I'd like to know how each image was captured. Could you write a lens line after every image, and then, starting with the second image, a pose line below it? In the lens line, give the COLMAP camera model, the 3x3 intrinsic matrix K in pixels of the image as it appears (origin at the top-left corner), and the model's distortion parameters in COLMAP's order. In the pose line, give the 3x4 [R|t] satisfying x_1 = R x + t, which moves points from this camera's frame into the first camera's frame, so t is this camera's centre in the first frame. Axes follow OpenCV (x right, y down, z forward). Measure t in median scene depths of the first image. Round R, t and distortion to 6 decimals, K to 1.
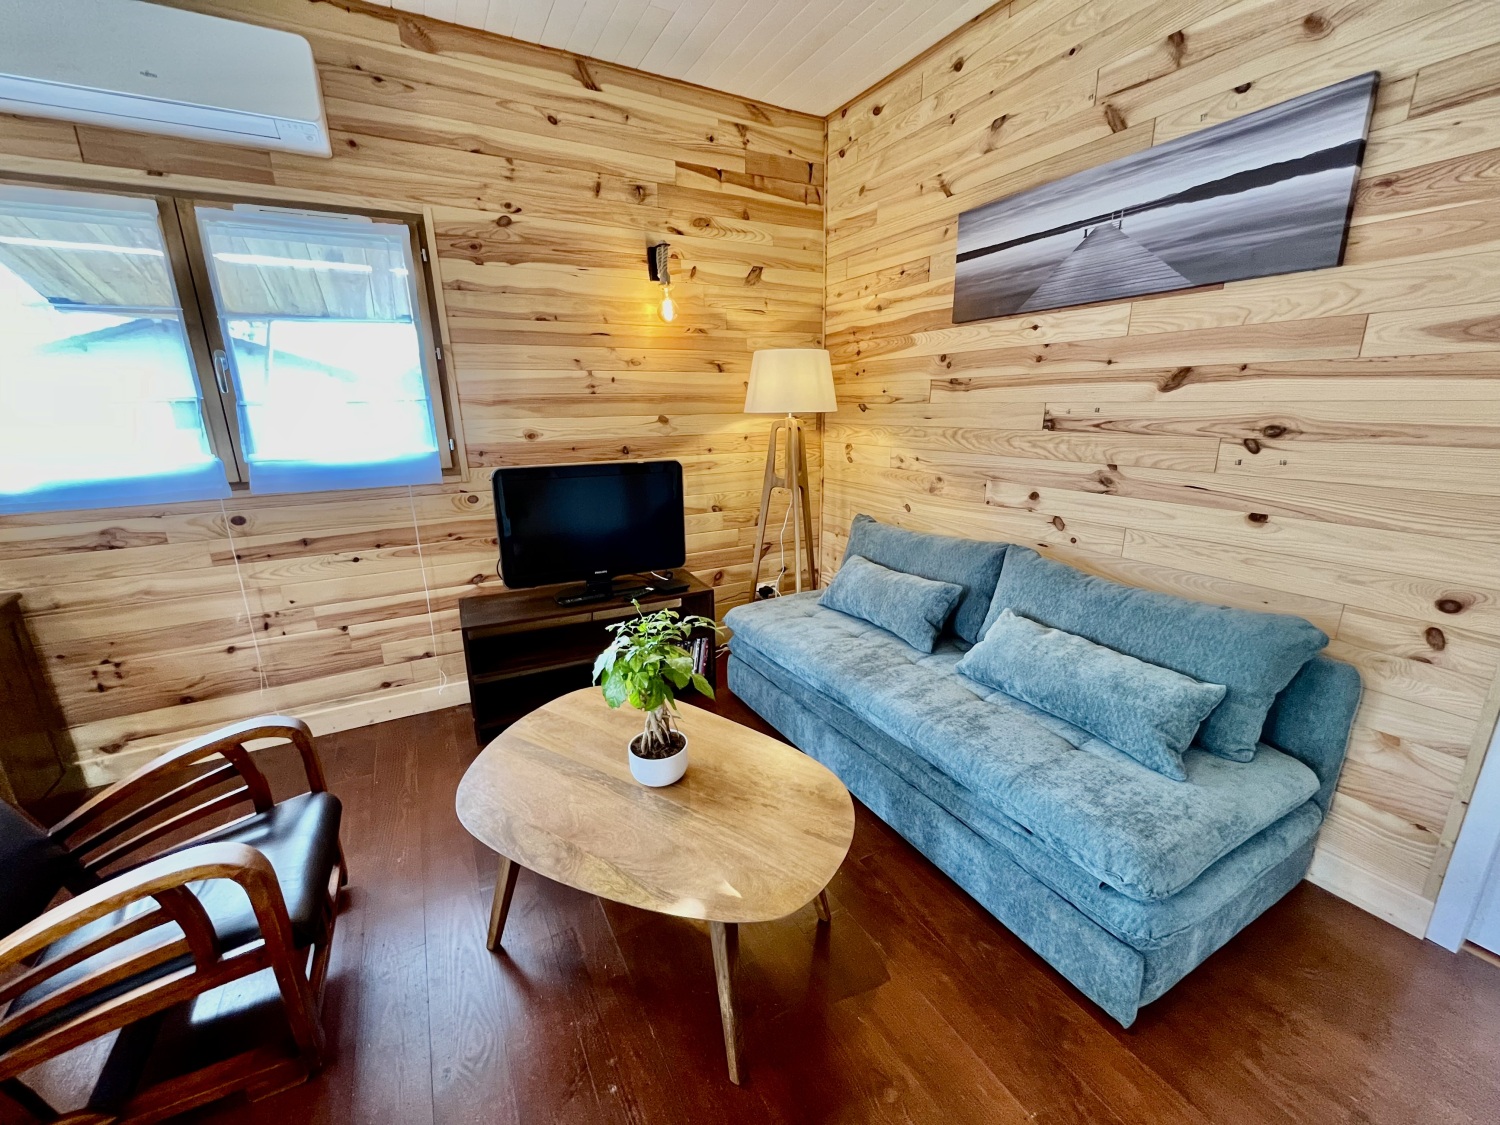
lens RADIAL K [[604.5, 0, 747.7], [0, 604.5, 565.7], [0, 0, 1]] dist [-0.005246, -0.000514]
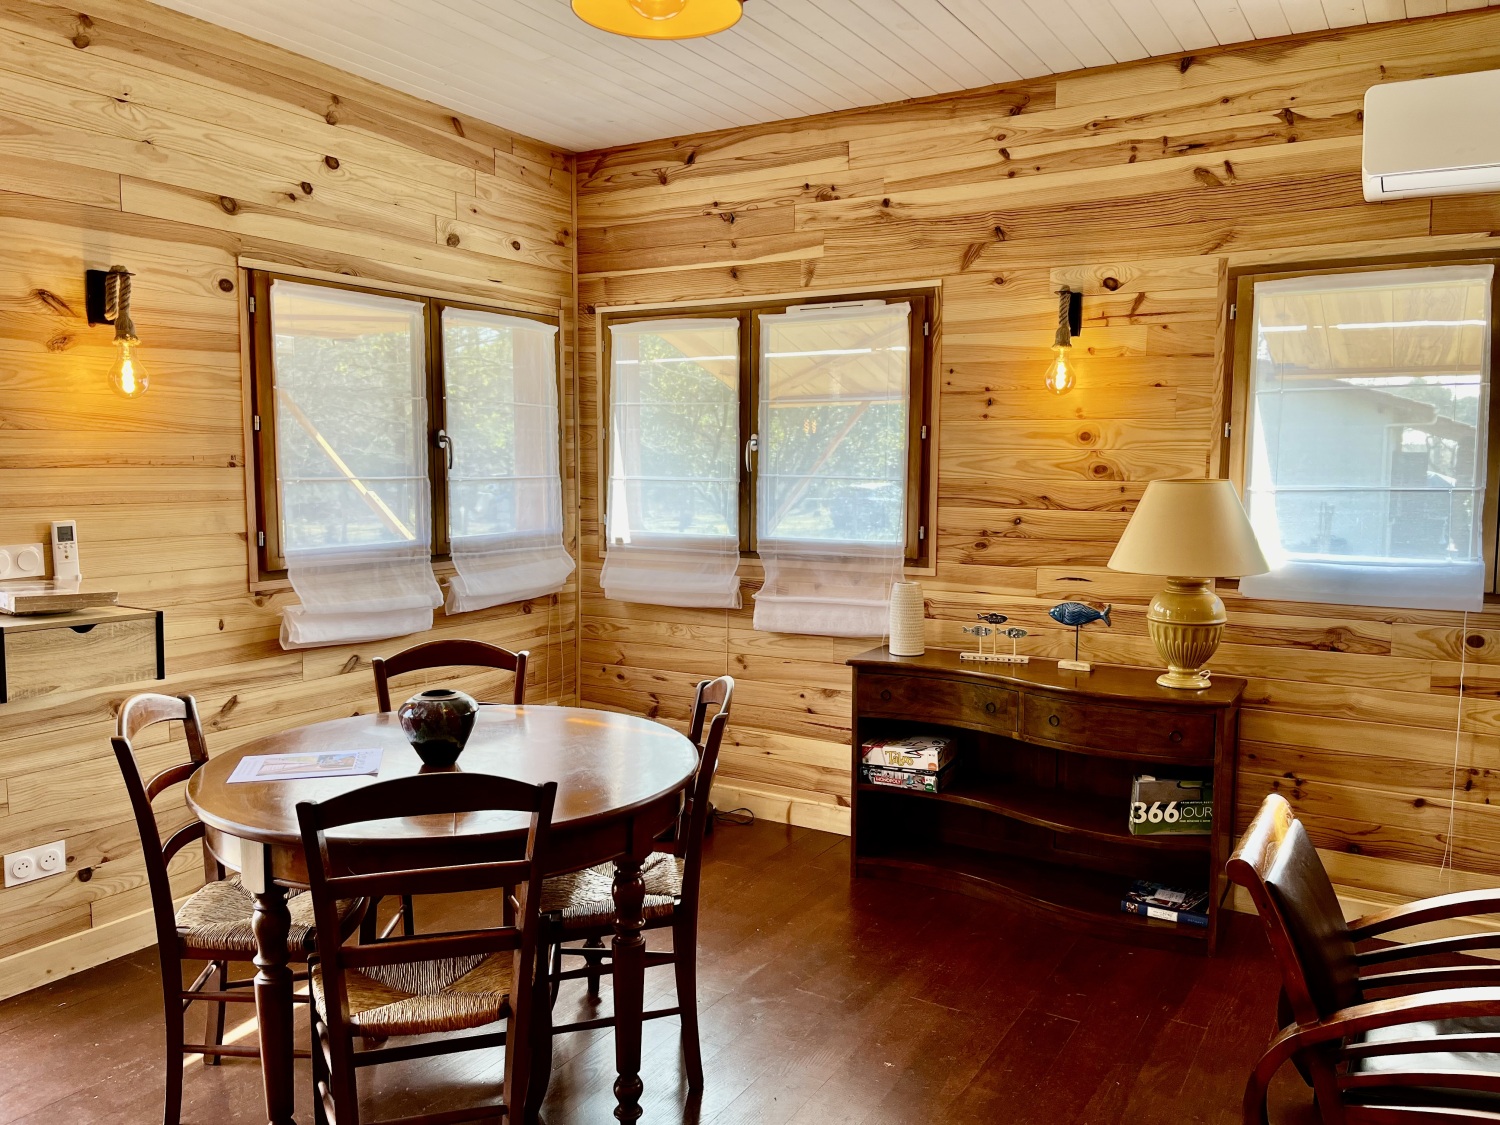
lens RADIAL K [[1131.4, 0, 761.6], [0, 1131.4, 566.8], [0, 0, 1]] dist [0.046390, -0.066841]
pose [[0.501971, 0.102557, -0.858783, -0.064112], [-0.239026, 0.970722, -0.023789, 0.086754], [0.831199, 0.217213, 0.511788, -0.533762]]
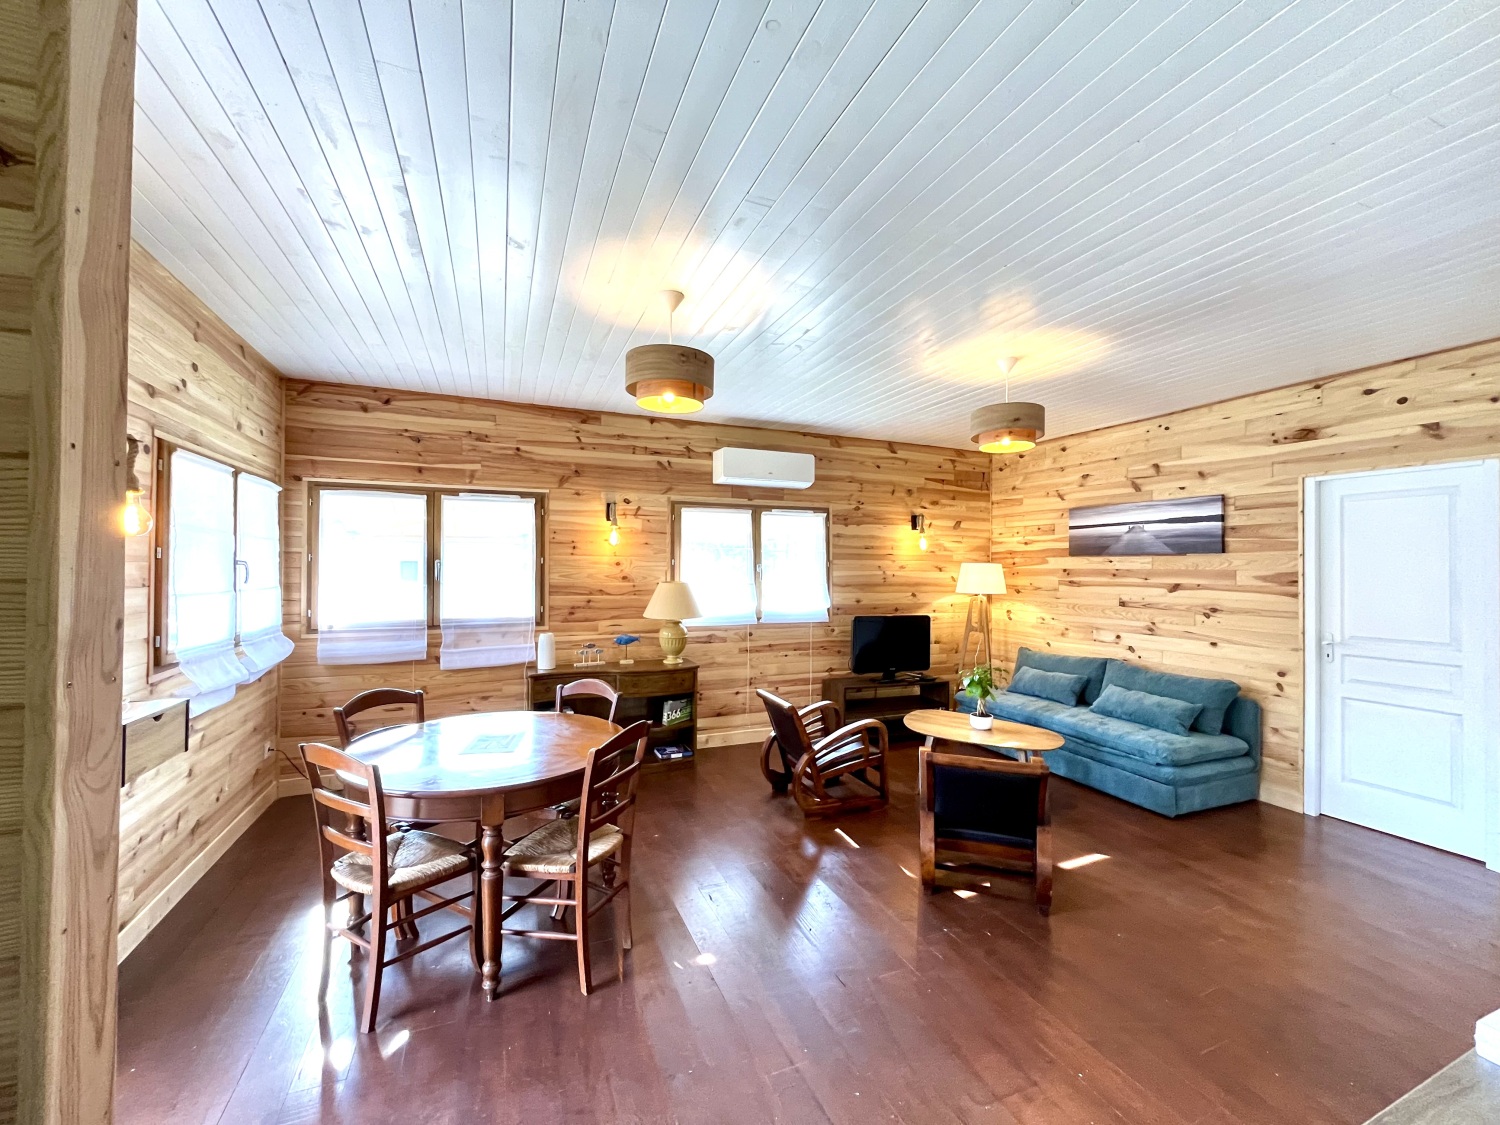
lens RADIAL K [[604.5, 0, 747.5], [0, 604.5, 564.1], [0, 0, 1]] dist [-0.005246, -0.000514]
pose [[0.993150, 0.023613, -0.114438, -0.612511], [-0.053122, 0.963549, -0.262206, 0.276253], [0.104075, 0.266489, 0.958202, -1.297426]]
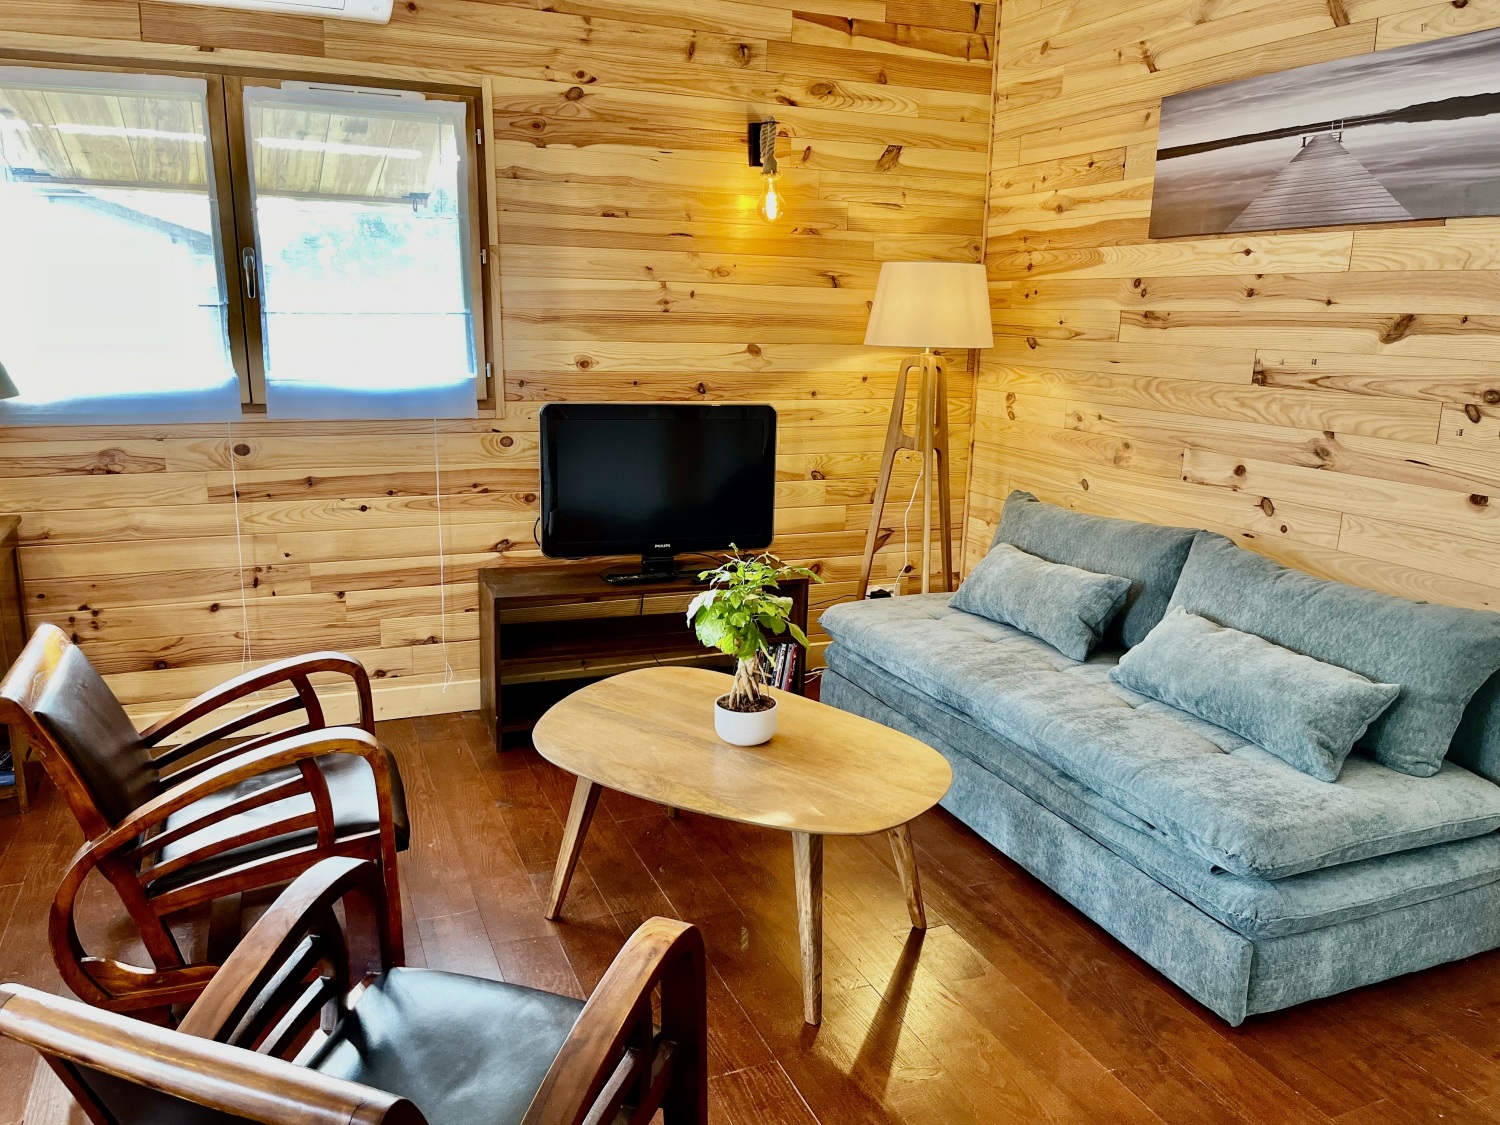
lens RADIAL K [[1131.4, 0, 758.4], [0, 1131.4, 569.7], [0, 0, 1]] dist [0.046390, -0.066841]
pose [[0.994066, 0.058819, -0.091505, 0.011645], [-0.062327, 0.997407, -0.035969, 0.103035], [0.089152, 0.041459, 0.995155, -0.495184]]
